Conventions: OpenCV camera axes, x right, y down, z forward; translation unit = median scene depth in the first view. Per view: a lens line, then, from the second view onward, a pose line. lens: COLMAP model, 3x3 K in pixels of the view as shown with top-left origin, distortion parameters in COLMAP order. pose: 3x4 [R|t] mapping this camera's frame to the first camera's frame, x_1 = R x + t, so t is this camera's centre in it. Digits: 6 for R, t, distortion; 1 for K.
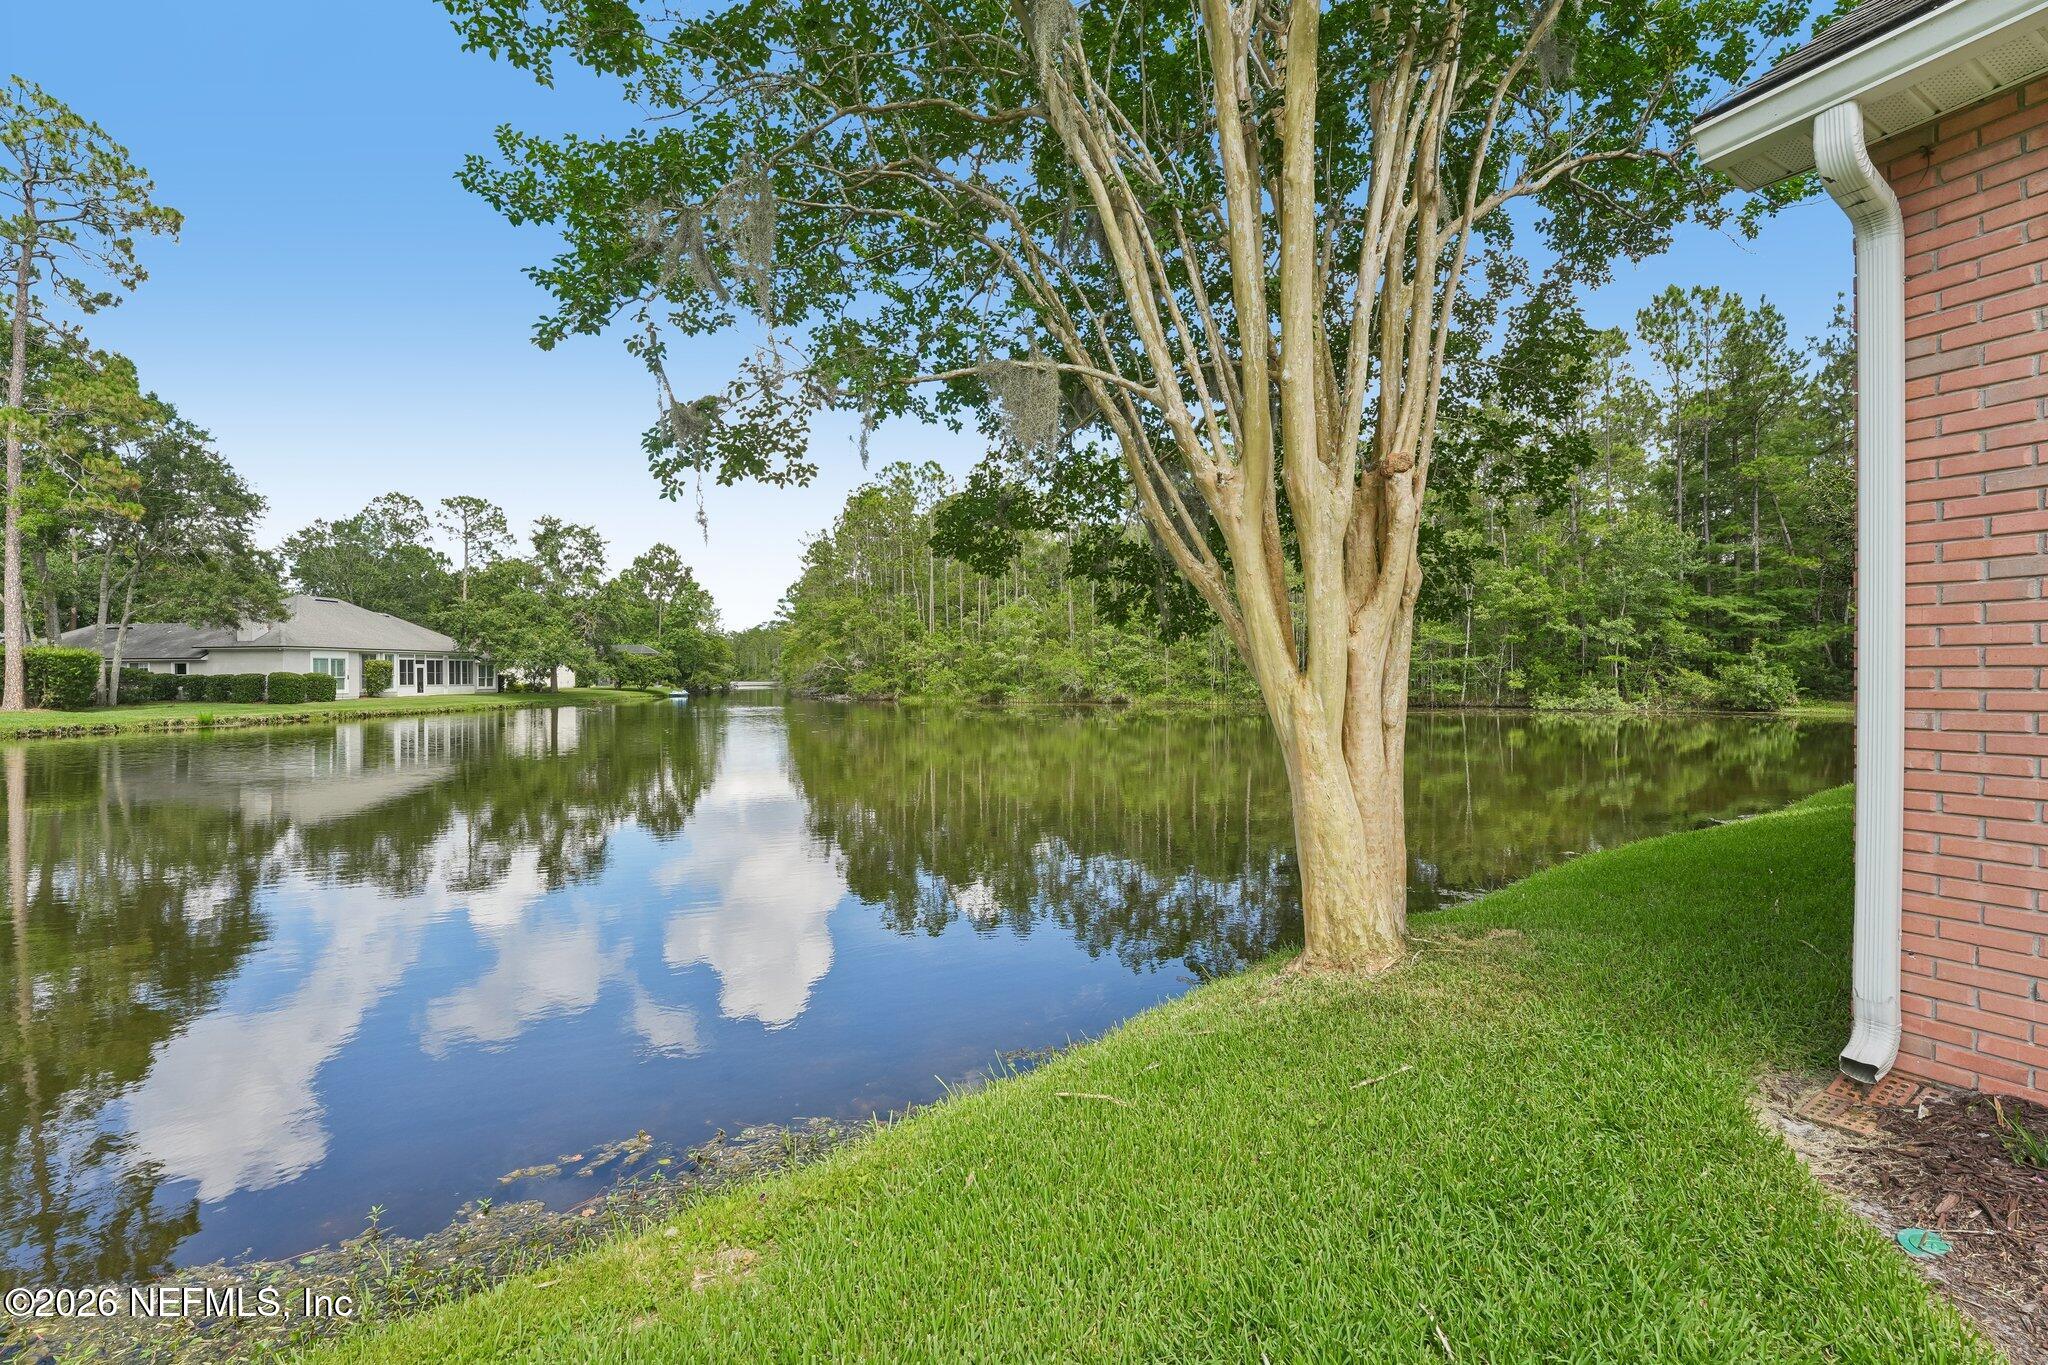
lens RADIAL K [[836.9, 0, 1030.6], [0, 836.9, 682.8], [0, 0, 1]] dist [-0.030267, 0.003687]
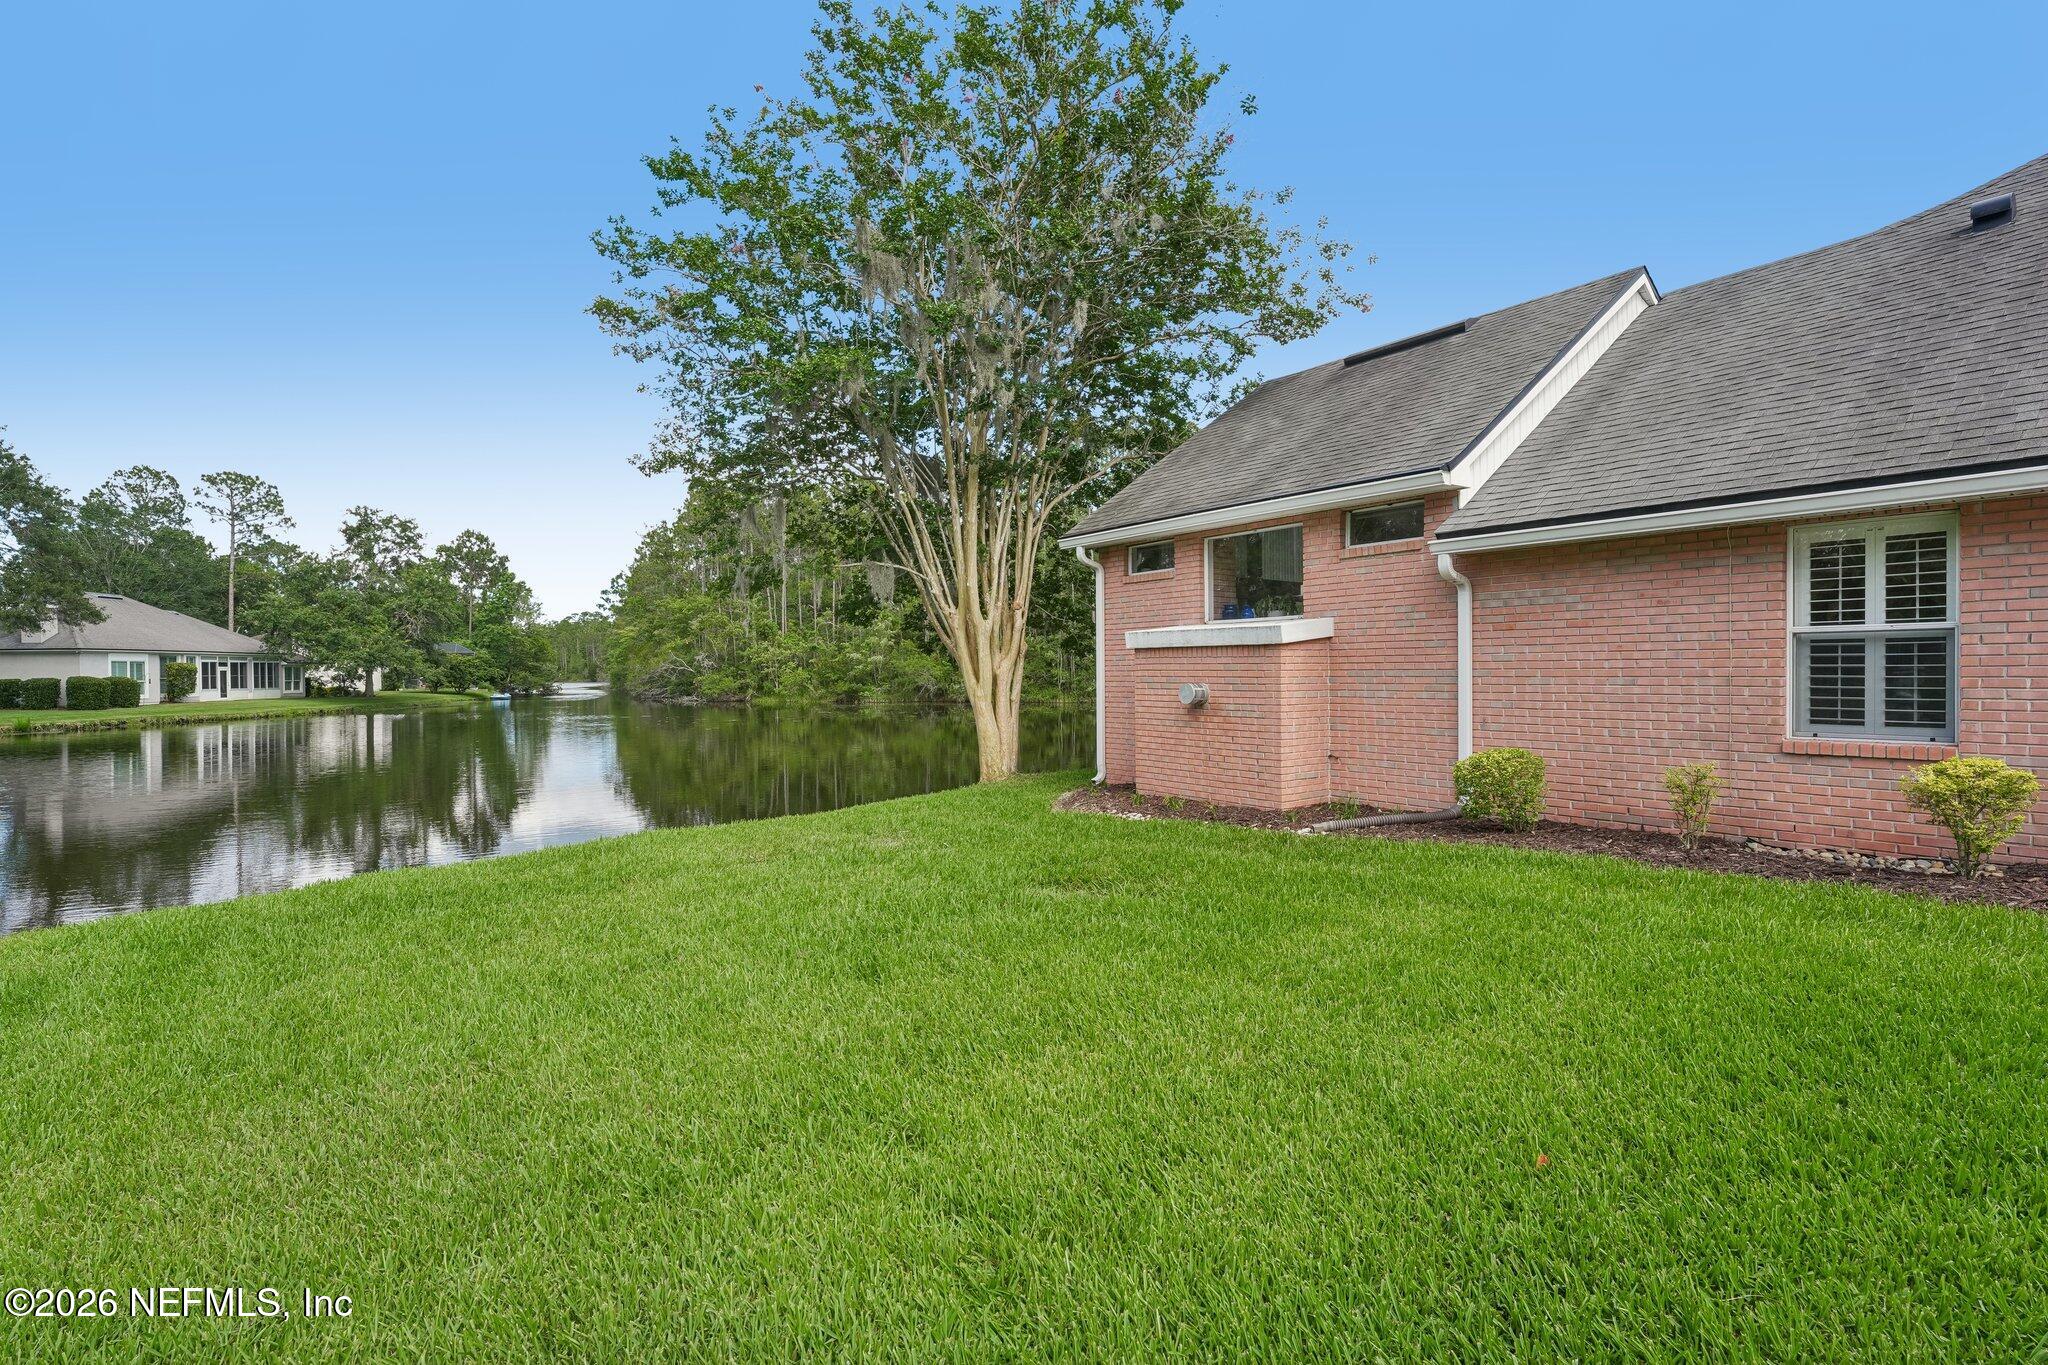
lens RADIAL K [[935.7, 0, 1024.6], [0, 935.7, 675.8], [0, 0, 1]] dist [-0.017641, 0.001345]
pose [[0.989270, -0.004319, 0.146032, 0.000650], [0.005271, 0.999967, -0.006132, -0.000957], [-0.146001, 0.006836, 0.989261, -0.146306]]
